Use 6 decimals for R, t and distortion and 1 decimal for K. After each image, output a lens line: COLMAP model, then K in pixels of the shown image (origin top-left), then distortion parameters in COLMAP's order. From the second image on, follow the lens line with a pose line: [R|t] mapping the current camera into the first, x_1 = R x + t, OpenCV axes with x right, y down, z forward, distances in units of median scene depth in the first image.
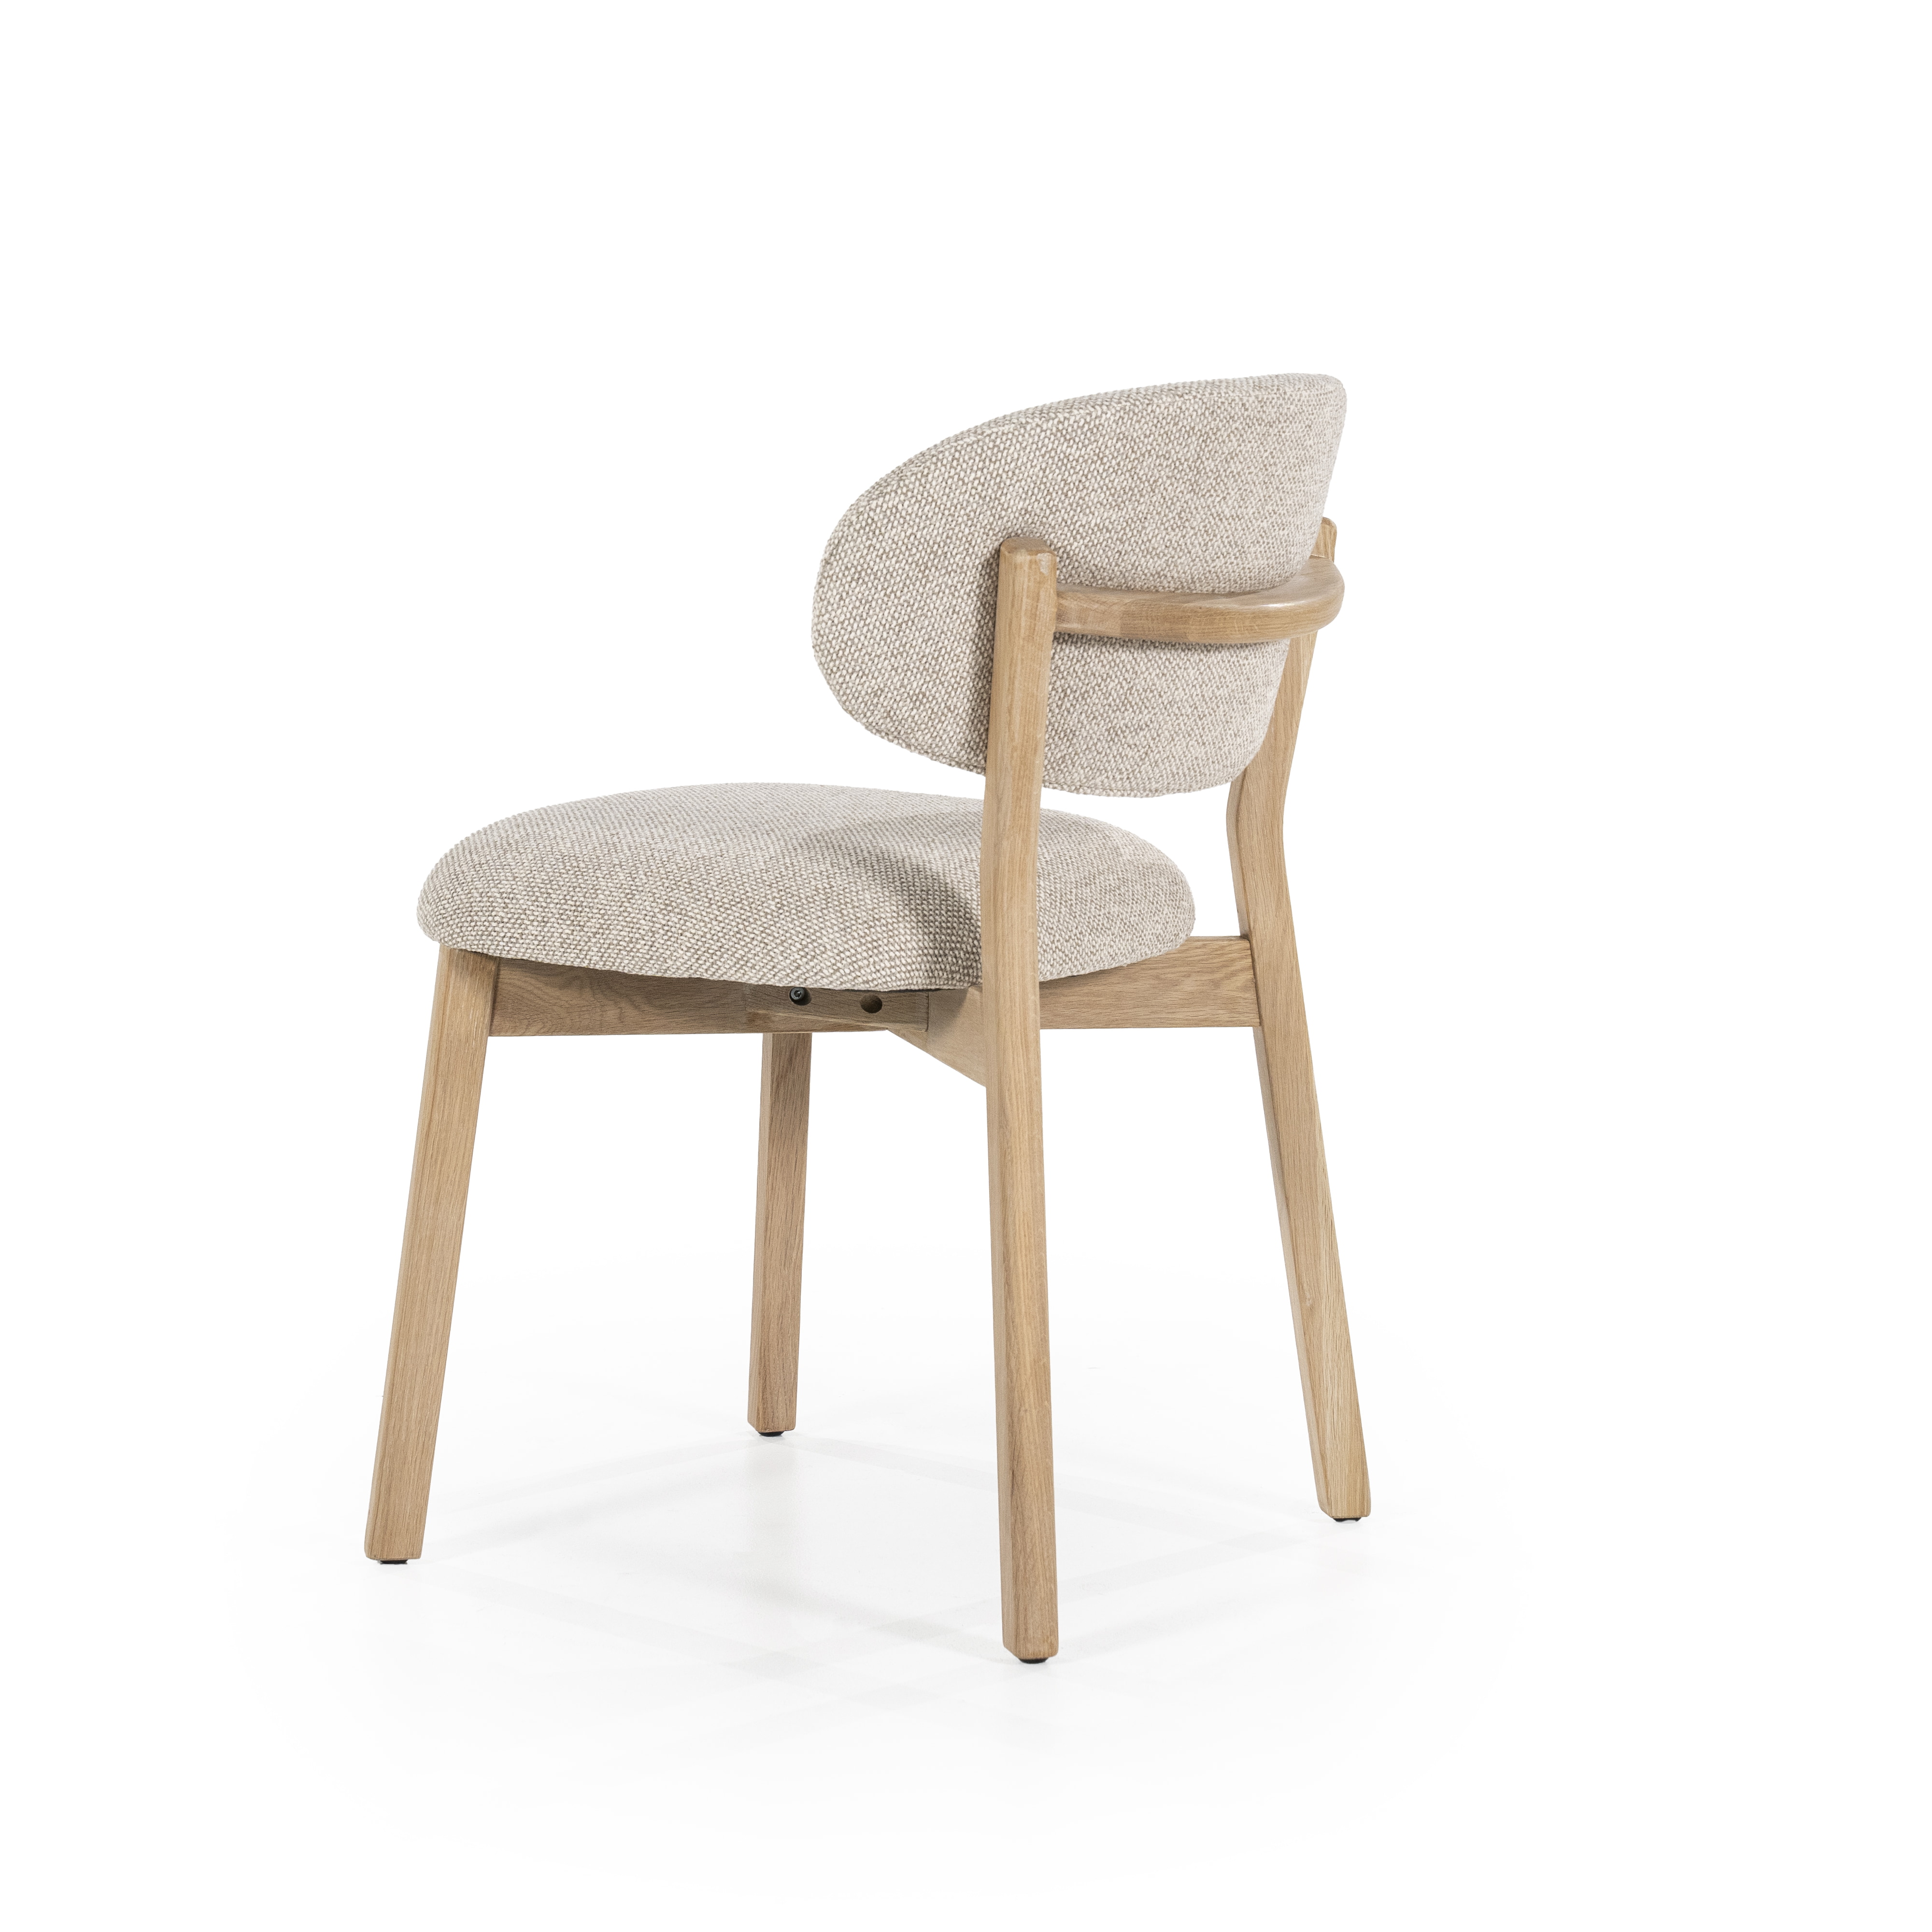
lens RADIAL K [[5440.3, 0, 966.0], [0, 5440.3, 966.0], [0, 0, 1]] dist [0.305782, 0.929186]
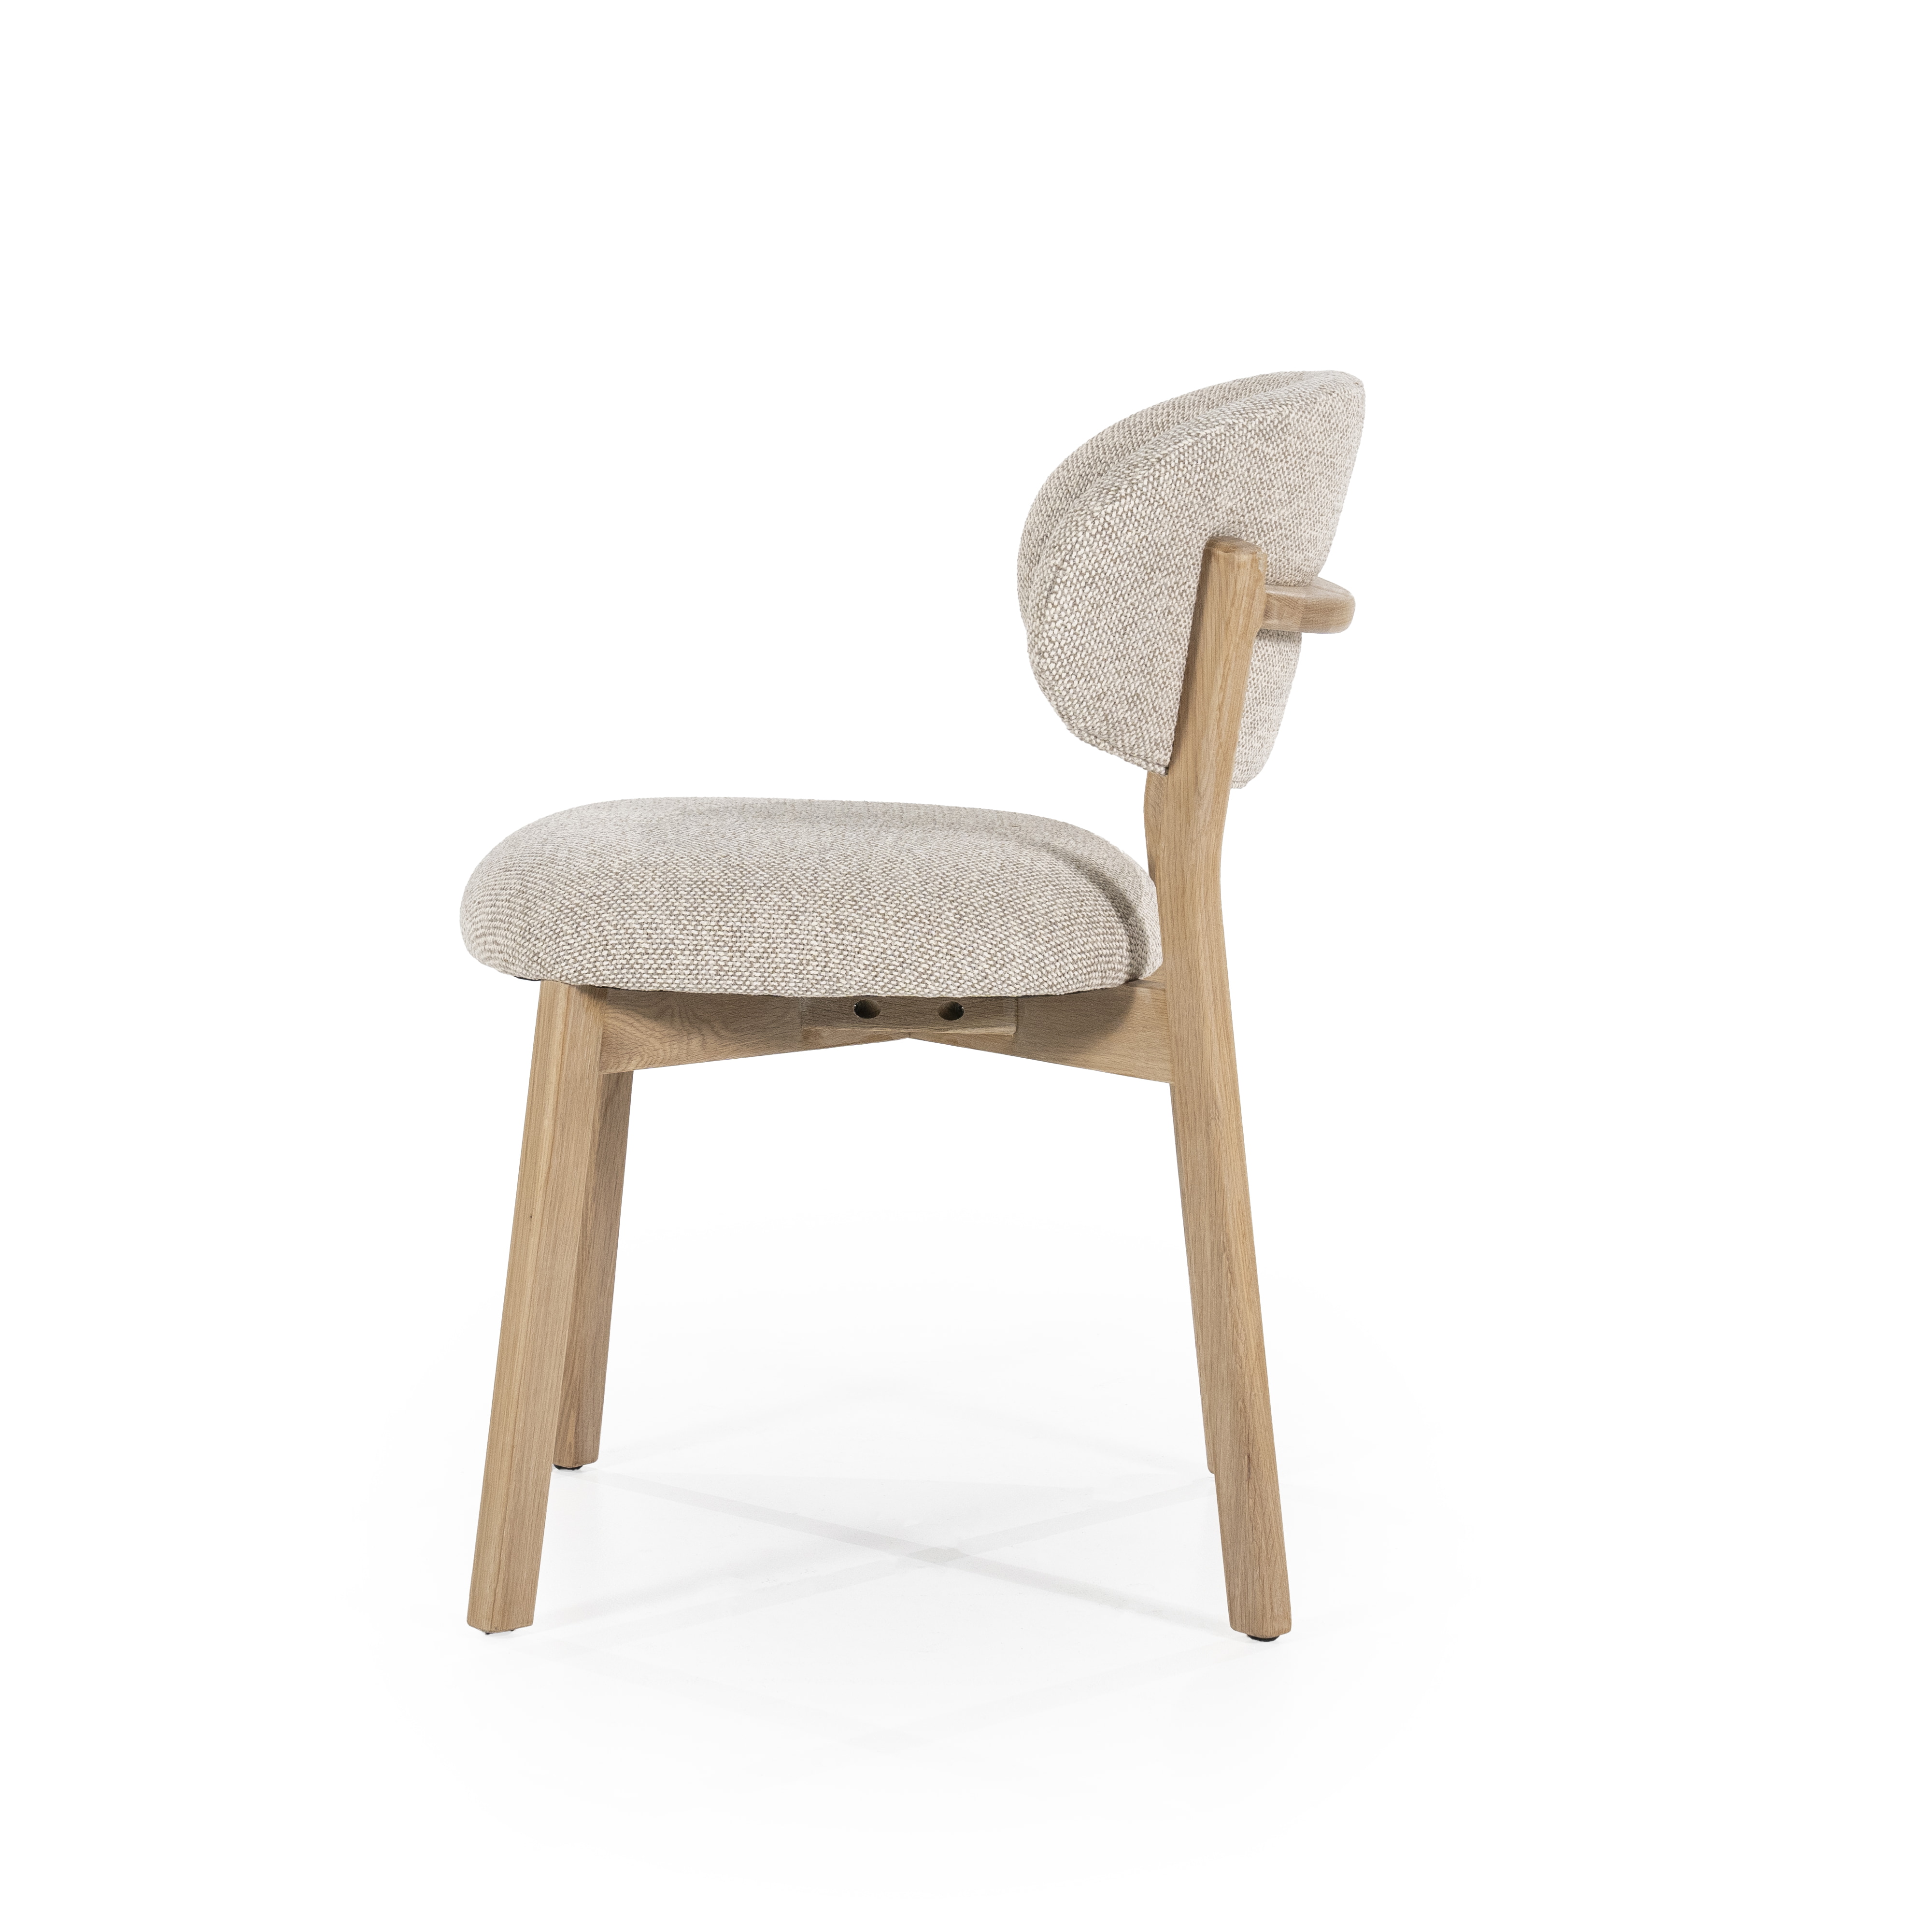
lens RADIAL K [[5440.3, 0, 966.0], [0, 5440.3, 966.0], [0, 0, 1]] dist [0.305782, 0.929186]
pose [[0.875924, -0.069842, 0.477366, -0.508634], [0.067542, 0.997474, 0.022005, -0.023877], [-0.477697, 0.012967, 0.878429, 0.128616]]
